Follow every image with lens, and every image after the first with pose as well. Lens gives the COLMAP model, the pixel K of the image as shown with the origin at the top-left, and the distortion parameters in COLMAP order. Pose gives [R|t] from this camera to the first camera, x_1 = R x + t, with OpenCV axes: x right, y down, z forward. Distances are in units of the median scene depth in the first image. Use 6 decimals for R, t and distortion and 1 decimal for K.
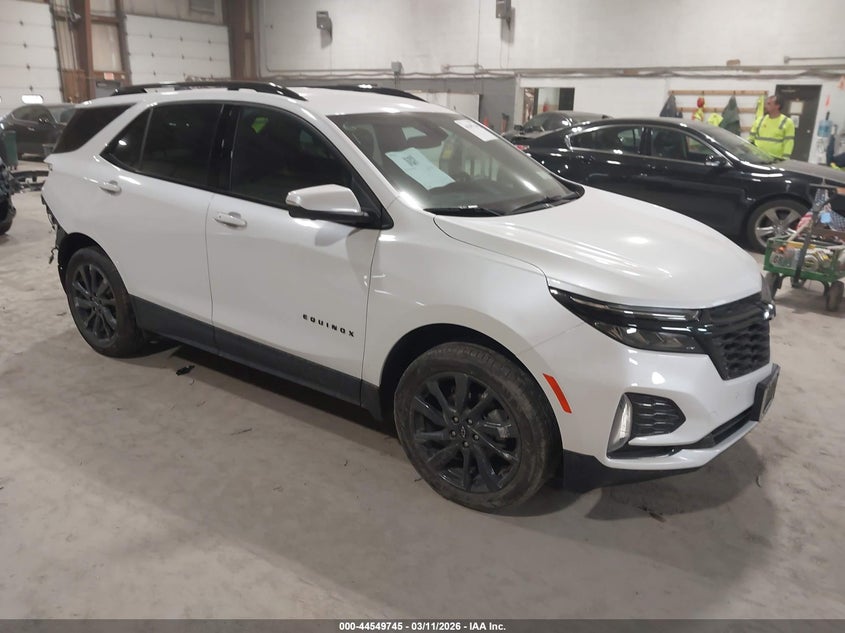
lens RADIAL K [[694.2, 0, 422.5], [0, 694.2, 316.5], [0, 0, 1]] dist [-0.003471, -0.011739]
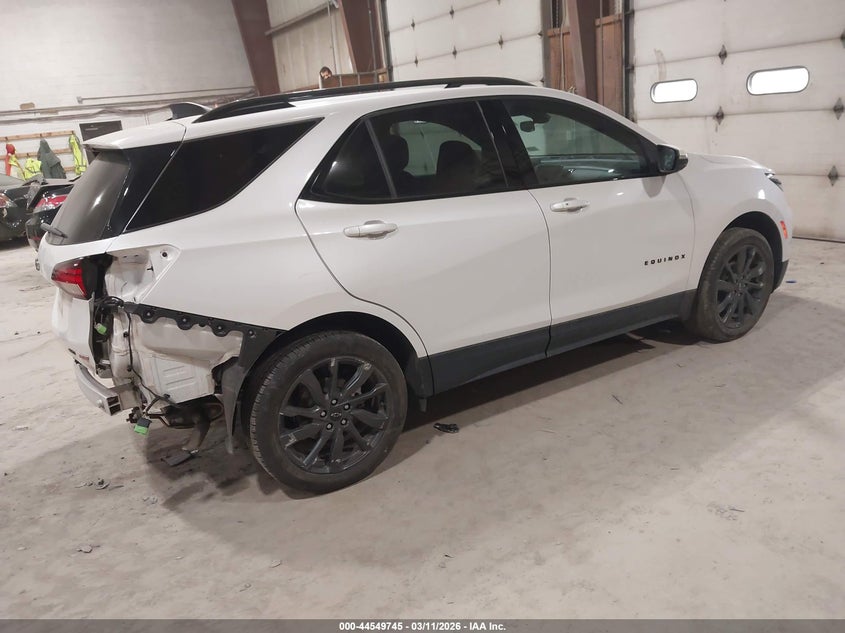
lens RADIAL K [[694.2, 0, 422.5], [0, 694.2, 316.5], [0, 0, 1]] dist [-0.003471, -0.011739]
pose [[0.356124, -0.306078, 0.882888, -0.308232], [0.370128, 0.913758, 0.167484, -0.057164], [-0.858010, 0.267136, 0.438700, 0.187159]]
